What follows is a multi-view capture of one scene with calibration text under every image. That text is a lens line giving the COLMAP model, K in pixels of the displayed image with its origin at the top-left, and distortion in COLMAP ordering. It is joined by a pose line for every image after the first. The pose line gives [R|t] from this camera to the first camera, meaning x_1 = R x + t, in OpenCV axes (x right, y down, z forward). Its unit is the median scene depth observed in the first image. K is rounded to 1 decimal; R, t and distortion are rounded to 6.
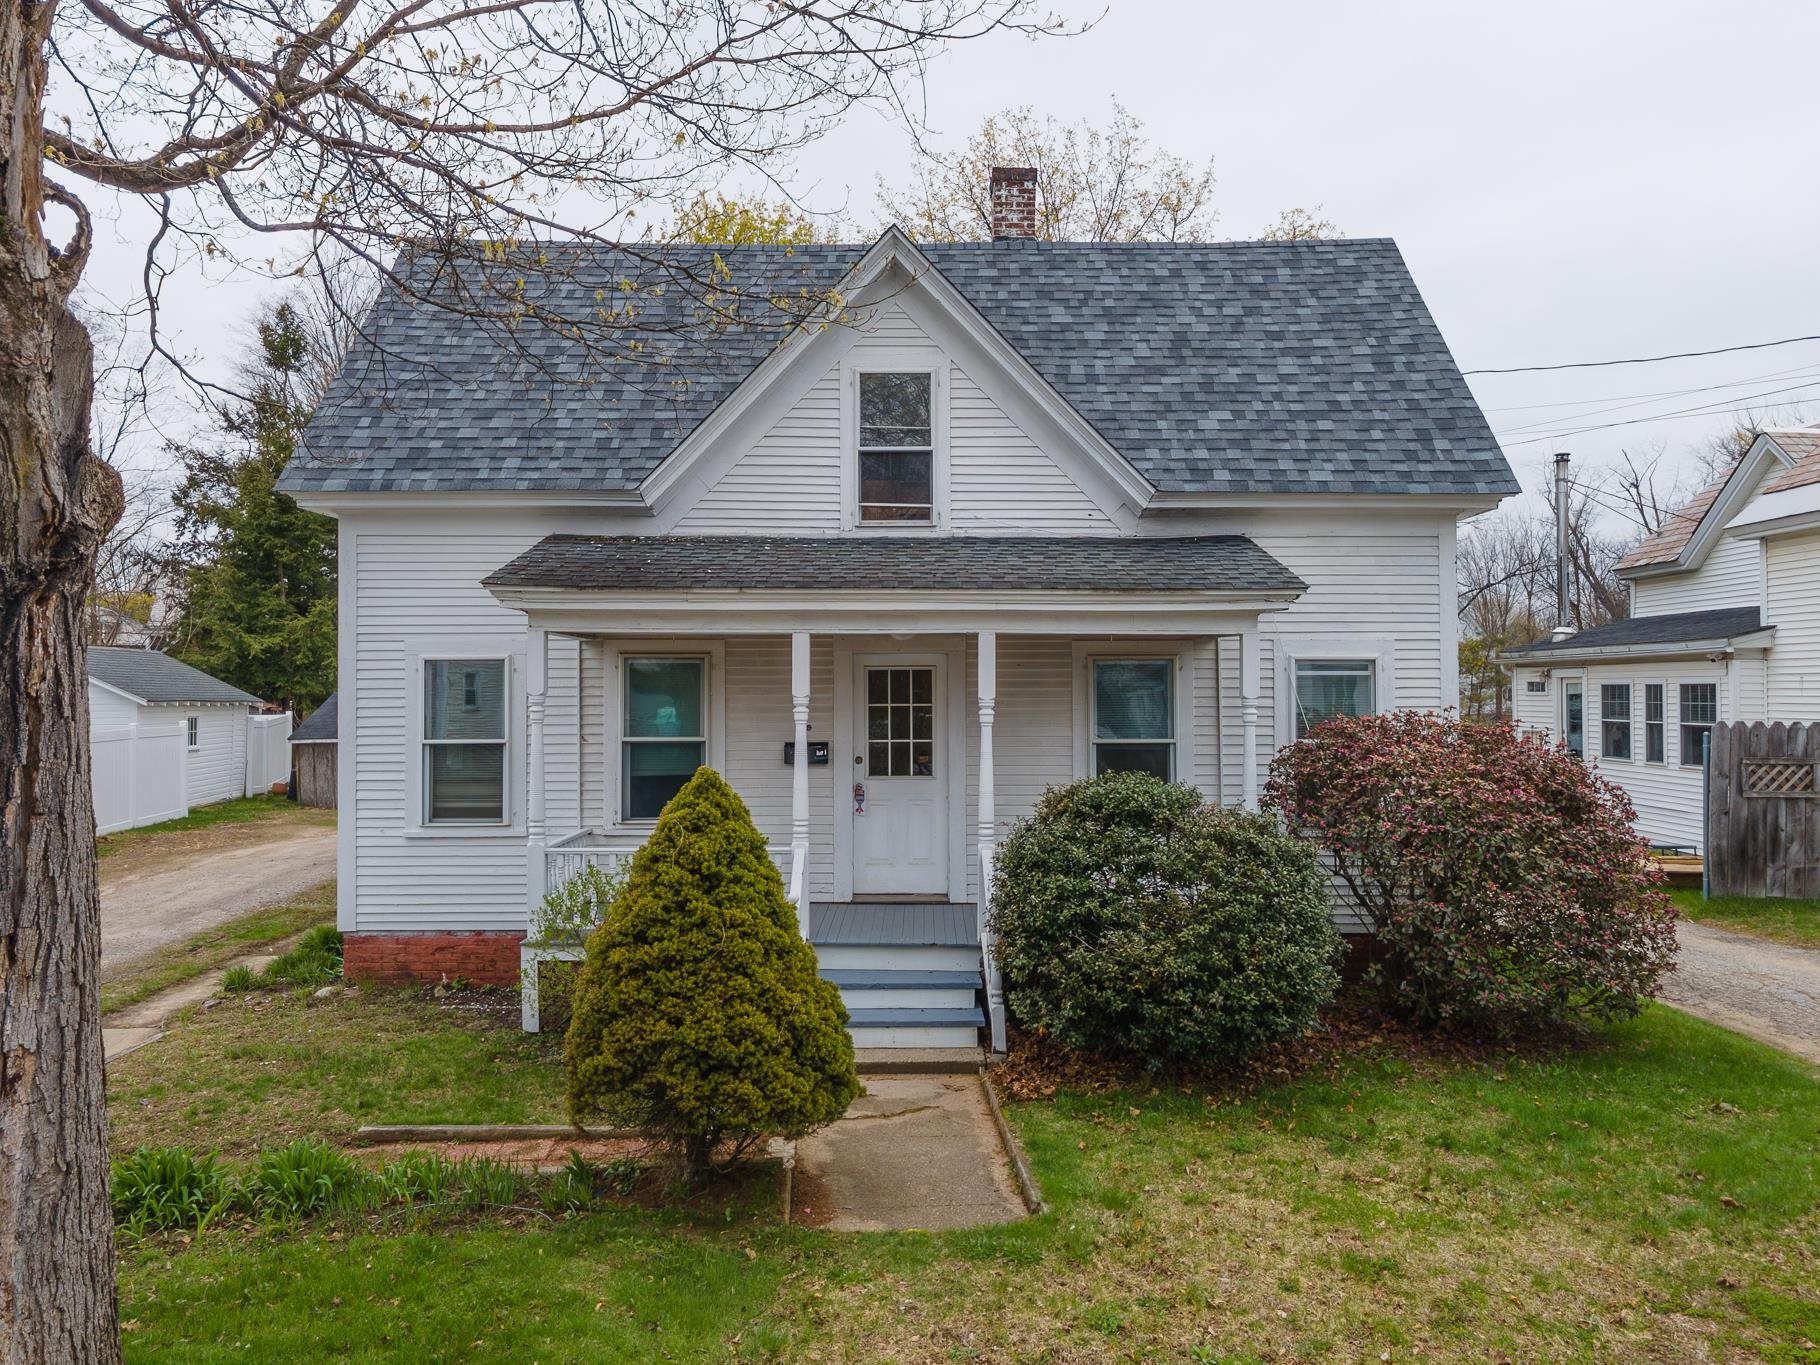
lens RADIAL K [[1329.9, 0, 909.7], [0, 1329.9, 669.4], [0, 0, 1]] dist [0.028616, 0.025522]
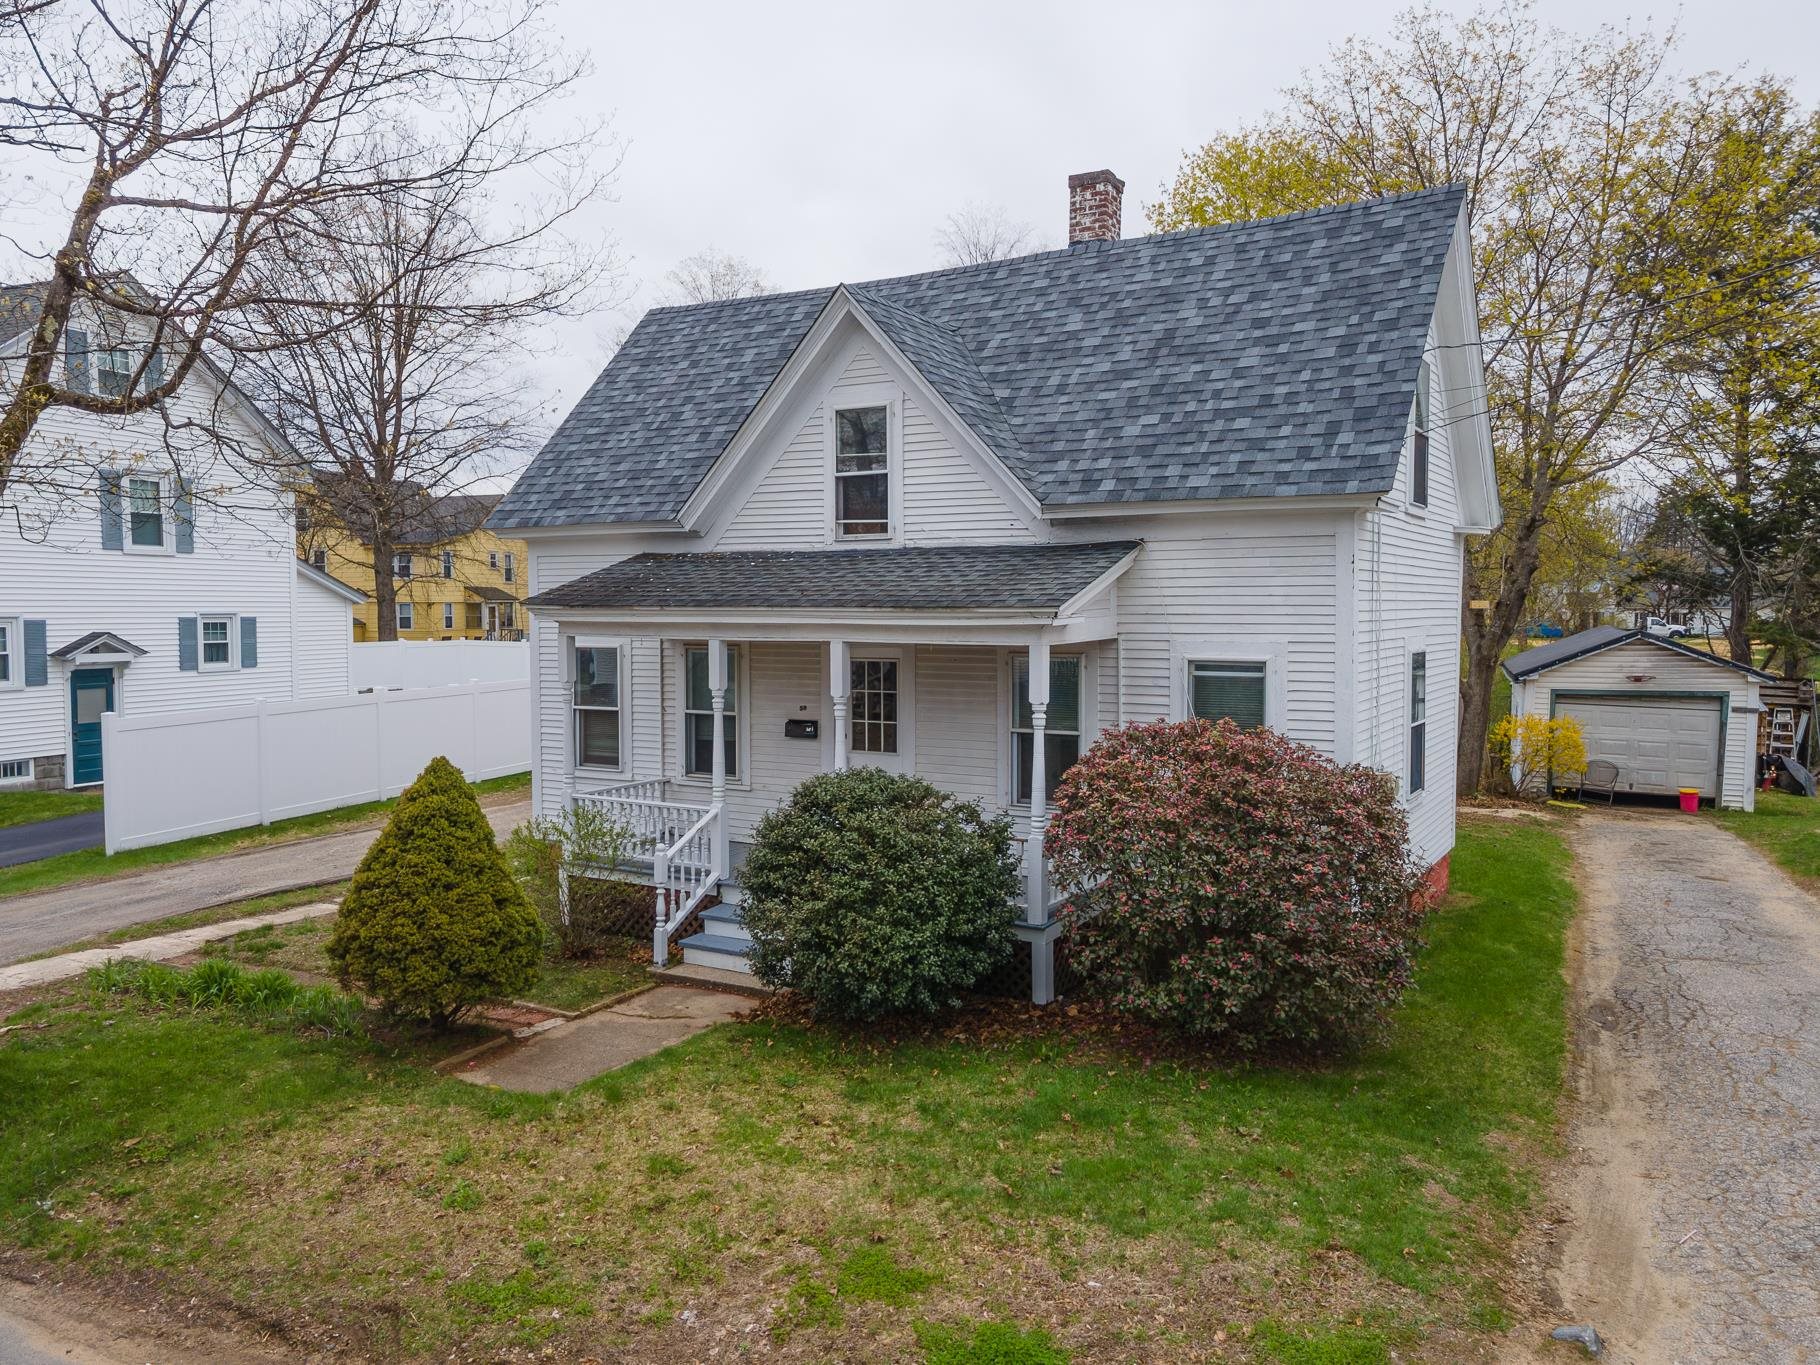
lens RADIAL K [[1336.0, 0, 910.6], [0, 1336.0, 662.8], [0, 0, 1]] dist [0.034051, 0.004039]
pose [[0.853327, 0.021883, -0.520917, 0.643318], [0.009580, 0.998292, 0.057630, -0.066807], [0.521289, -0.054167, 0.851660, 0.012029]]
